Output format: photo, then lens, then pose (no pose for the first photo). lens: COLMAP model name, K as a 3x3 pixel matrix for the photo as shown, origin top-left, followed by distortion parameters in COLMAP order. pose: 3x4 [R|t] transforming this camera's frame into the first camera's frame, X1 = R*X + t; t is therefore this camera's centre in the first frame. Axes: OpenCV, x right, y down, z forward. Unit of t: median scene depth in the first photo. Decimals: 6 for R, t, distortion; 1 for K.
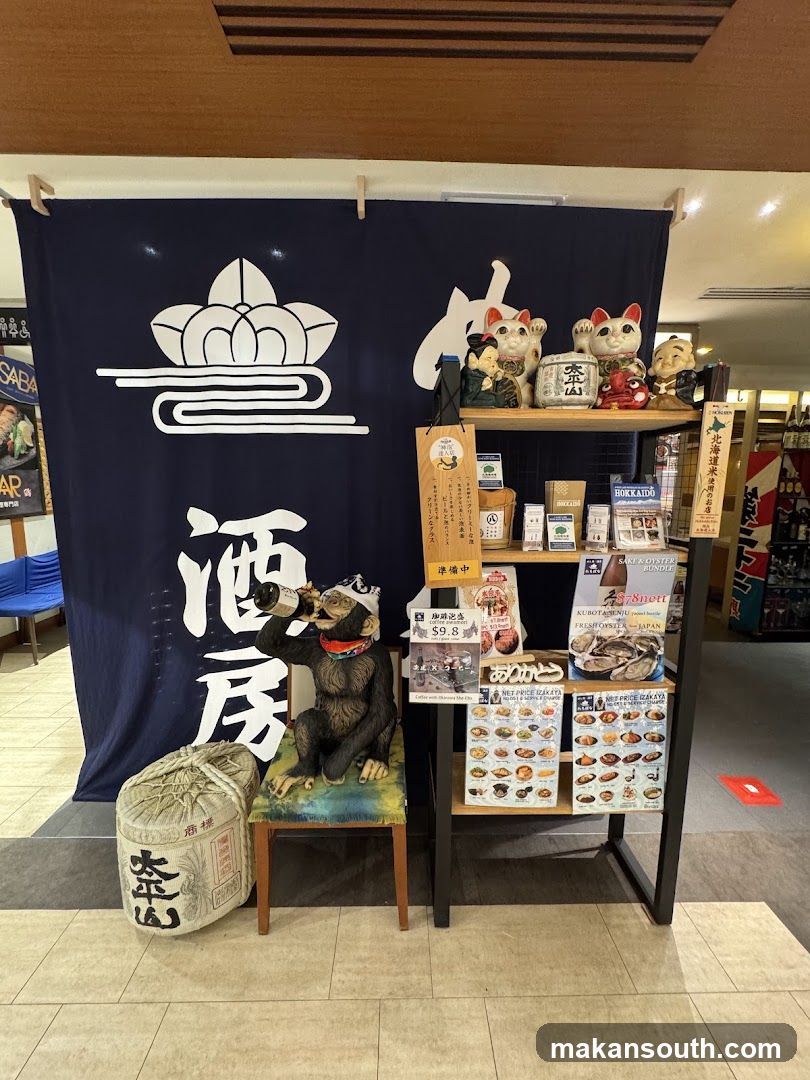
lens RADIAL K [[416.5, 0, 397.0], [0, 416.5, 535.7], [0, 0, 1]] dist [-0.002932, -0.000646]
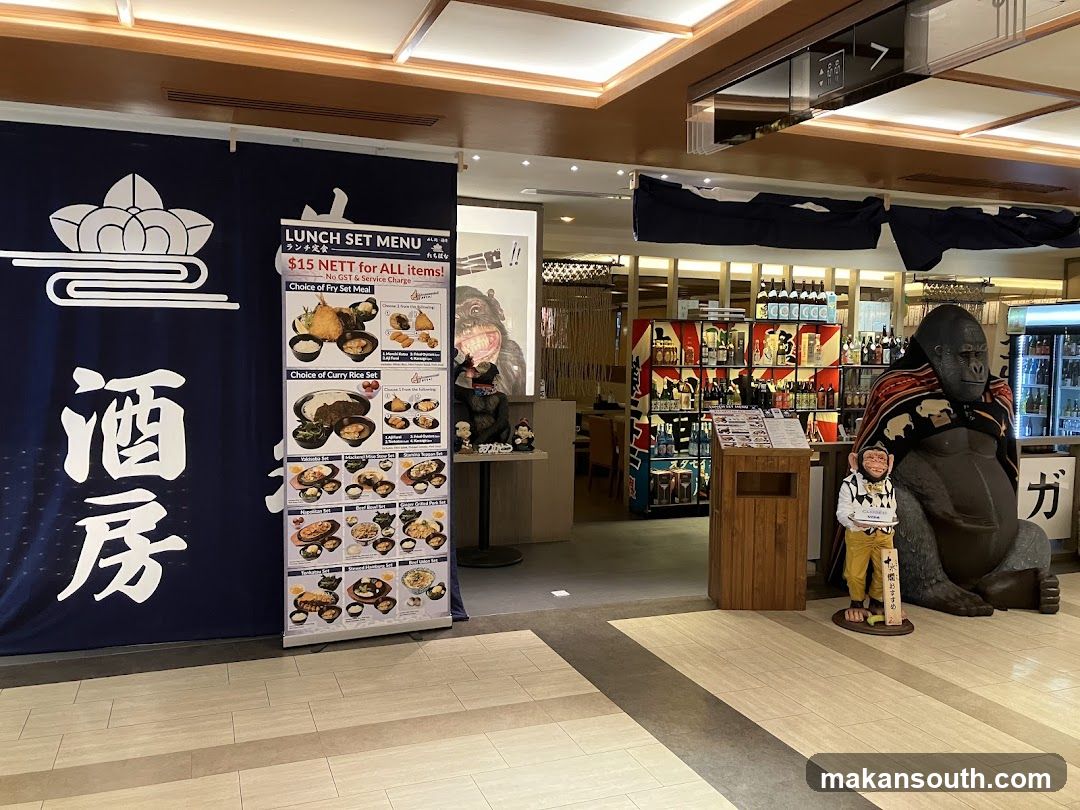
lens RADIAL K [[853.7, 0, 535.8], [0, 853.7, 404.7], [0, 0, 1]] dist [0.037161, -0.040458]
pose [[0.927608, -0.021957, 0.372909, -0.198047], [0.048148, 0.996972, -0.061068, 0.233223], [-0.370438, 0.074602, 0.925856, -1.627208]]
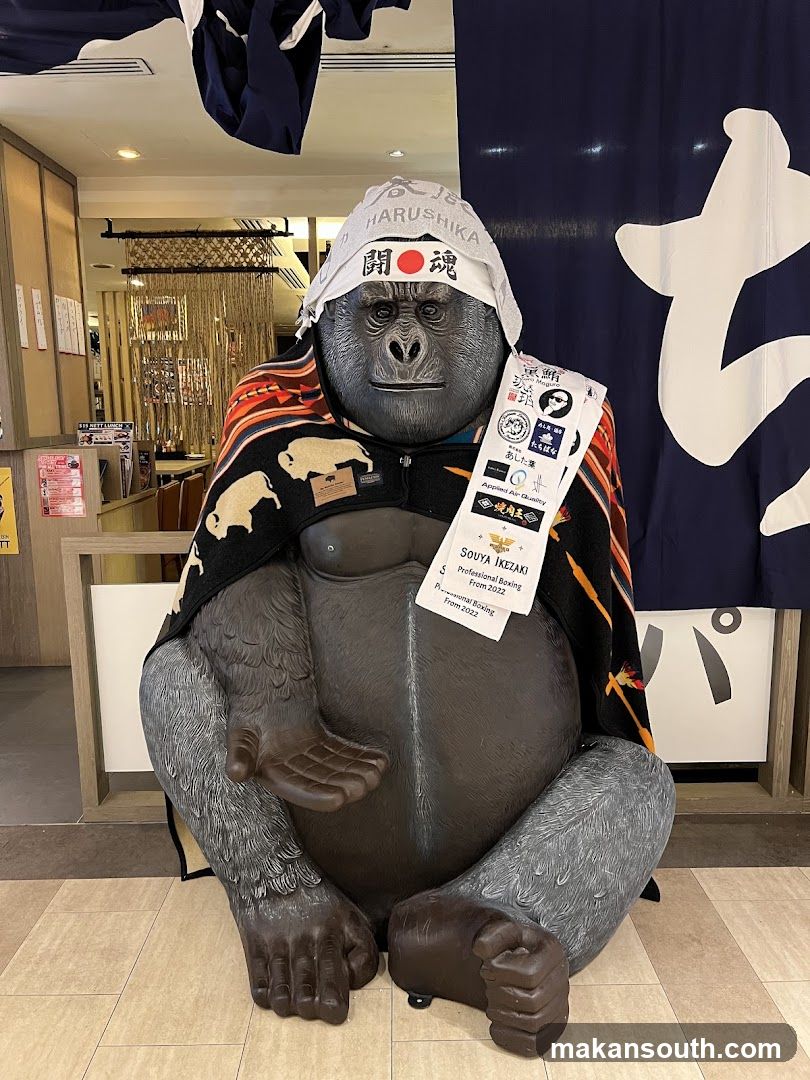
lens RADIAL K [[764.3, 0, 411.8], [0, 764.3, 546.4], [0, 0, 1]] dist [0.019421, -0.024994]
pose [[0.999059, -0.032611, 0.028594, 2.264280], [0.031109, 0.998189, 0.051493, 0.200291], [-0.030221, -0.050555, 0.998264, -0.435847]]
